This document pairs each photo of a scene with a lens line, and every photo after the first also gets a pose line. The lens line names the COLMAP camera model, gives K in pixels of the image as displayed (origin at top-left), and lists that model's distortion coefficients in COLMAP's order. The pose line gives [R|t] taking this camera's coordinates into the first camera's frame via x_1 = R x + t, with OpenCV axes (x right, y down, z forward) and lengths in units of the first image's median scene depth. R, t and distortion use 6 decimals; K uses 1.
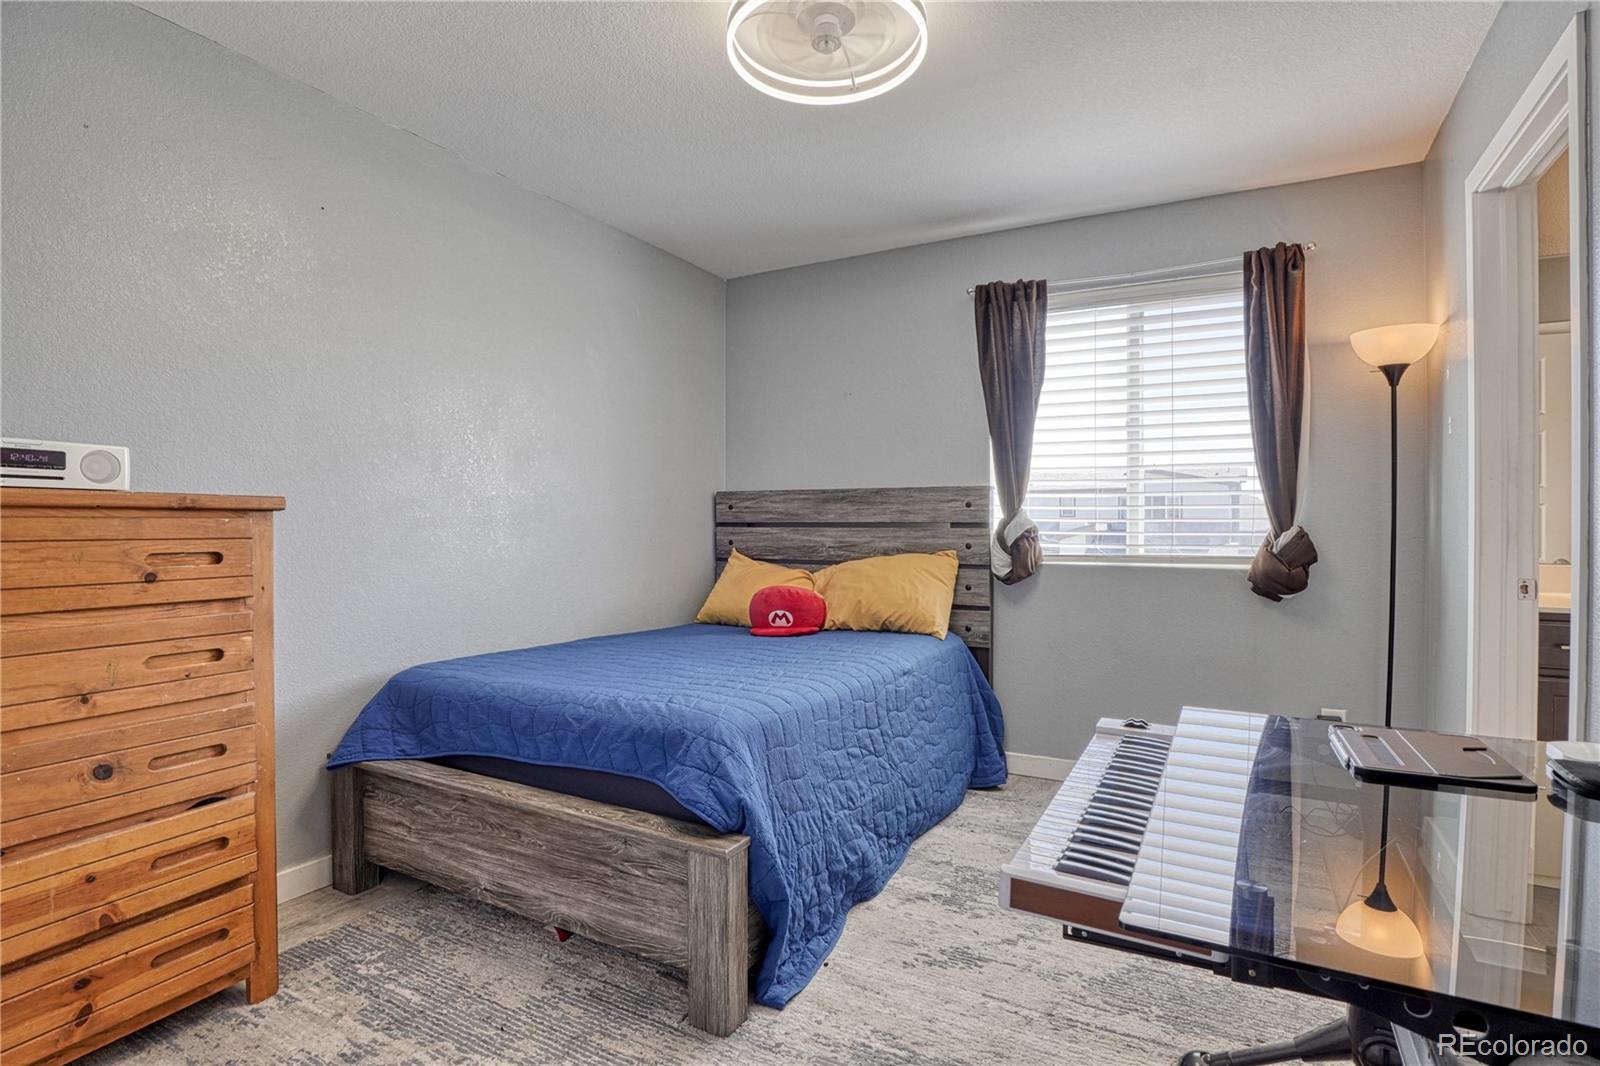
lens RADIAL K [[793.4, 0, 798.4], [0, 793.4, 530.4], [0, 0, 1]] dist [-0.043275, 0.007760]
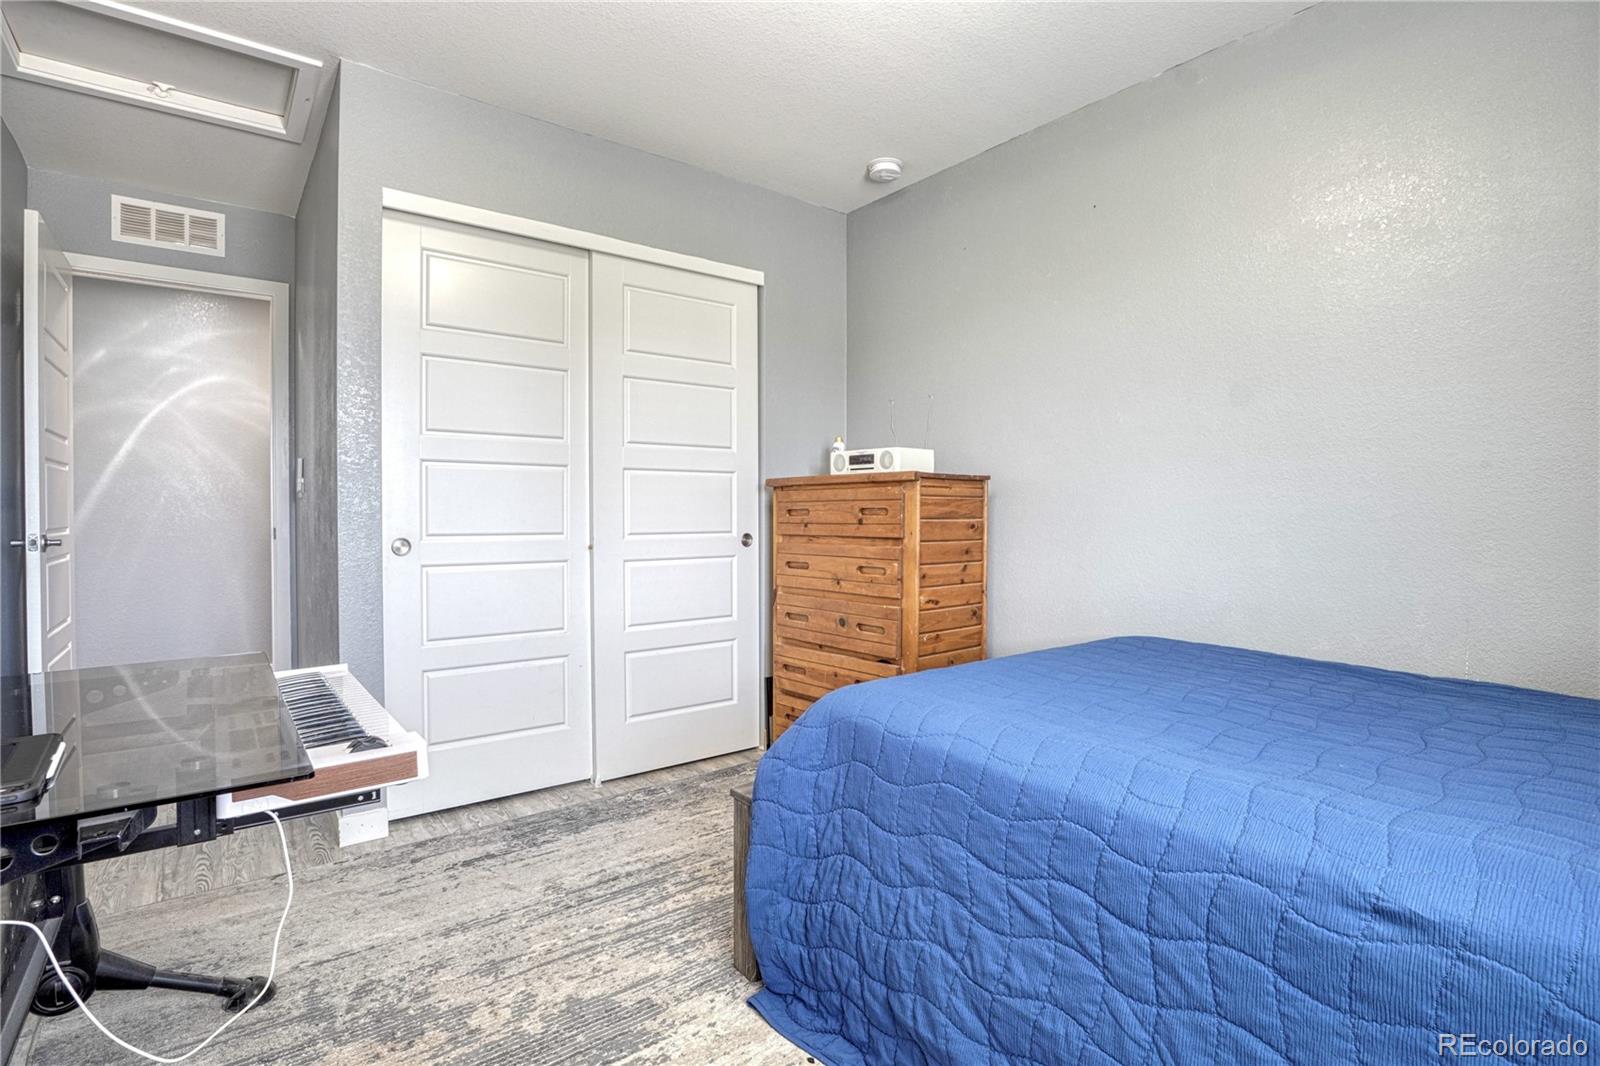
lens RADIAL K [[793.4, 0, 801.2], [0, 793.4, 527.9], [0, 0, 1]] dist [-0.043275, 0.007760]
pose [[-0.394239, 0.016571, -0.918858, 0.886675], [-0.006513, 0.999762, 0.020824, 0.038157], [0.918985, 0.014194, -0.394037, 1.587656]]
